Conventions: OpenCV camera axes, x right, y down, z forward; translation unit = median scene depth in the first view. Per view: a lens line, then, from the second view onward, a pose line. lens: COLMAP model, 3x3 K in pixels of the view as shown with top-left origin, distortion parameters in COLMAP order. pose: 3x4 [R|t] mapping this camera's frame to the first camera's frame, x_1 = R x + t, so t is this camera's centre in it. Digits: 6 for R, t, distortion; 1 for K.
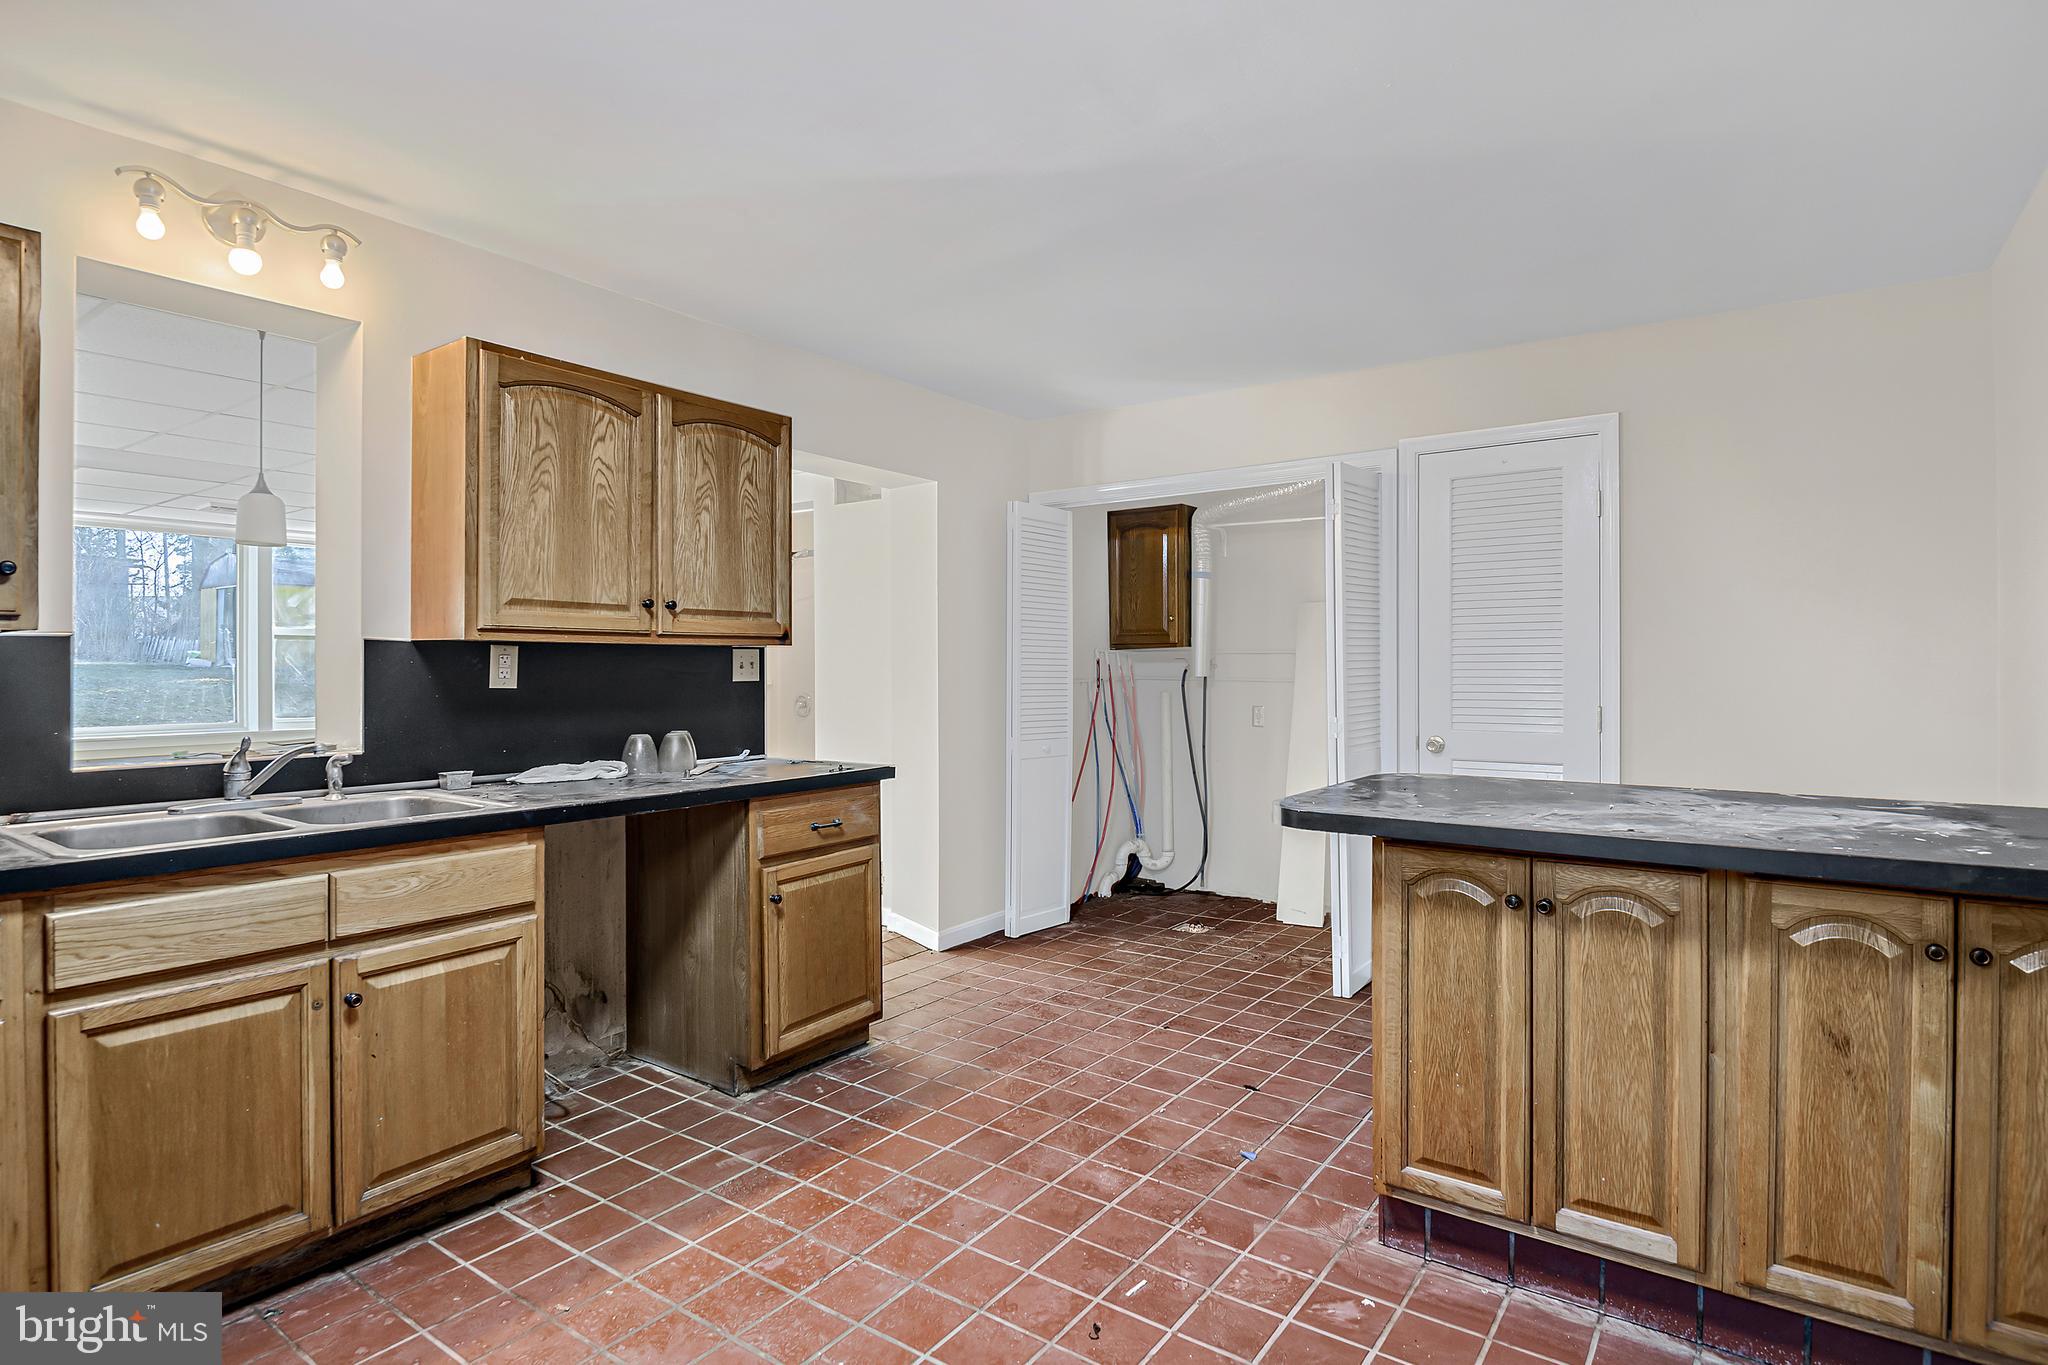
lens RADIAL K [[1053.7, 0, 1023.8], [0, 1053.7, 667.3], [0, 0, 1]] dist [-0.004087, -0.002750]
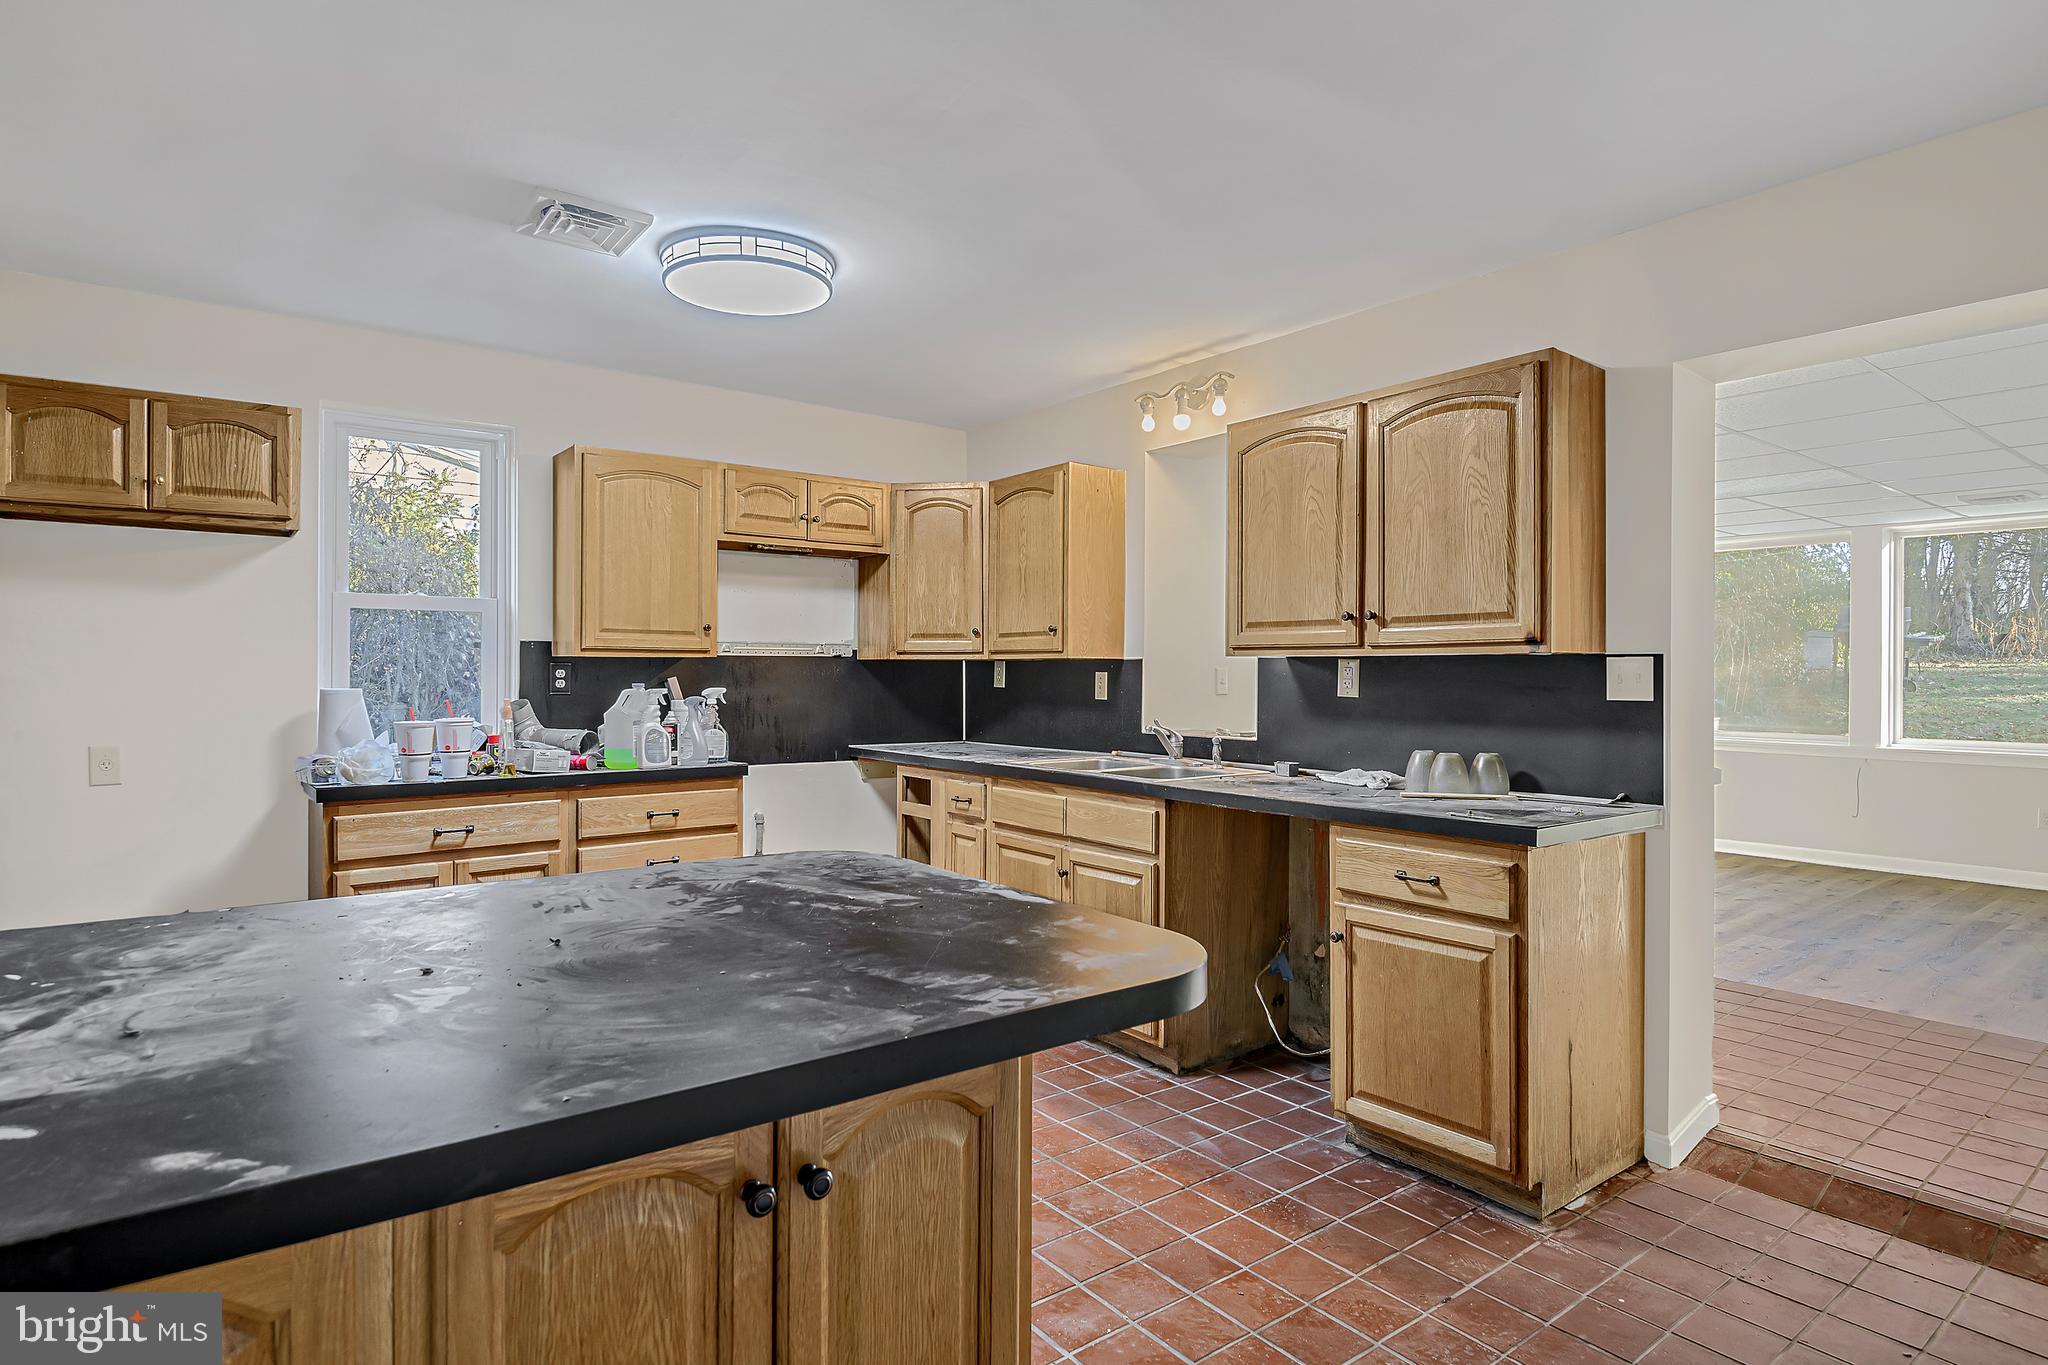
lens RADIAL K [[1107.4, 0, 1024.5], [0, 1107.4, 680.9], [0, 0, 1]] dist [-0.002880, -0.000107]
pose [[-0.300700, 0.007246, -0.953691, 0.831379], [-0.007911, 0.999918, 0.010091, -0.007480], [0.953686, 0.010579, -0.300618, 1.139753]]
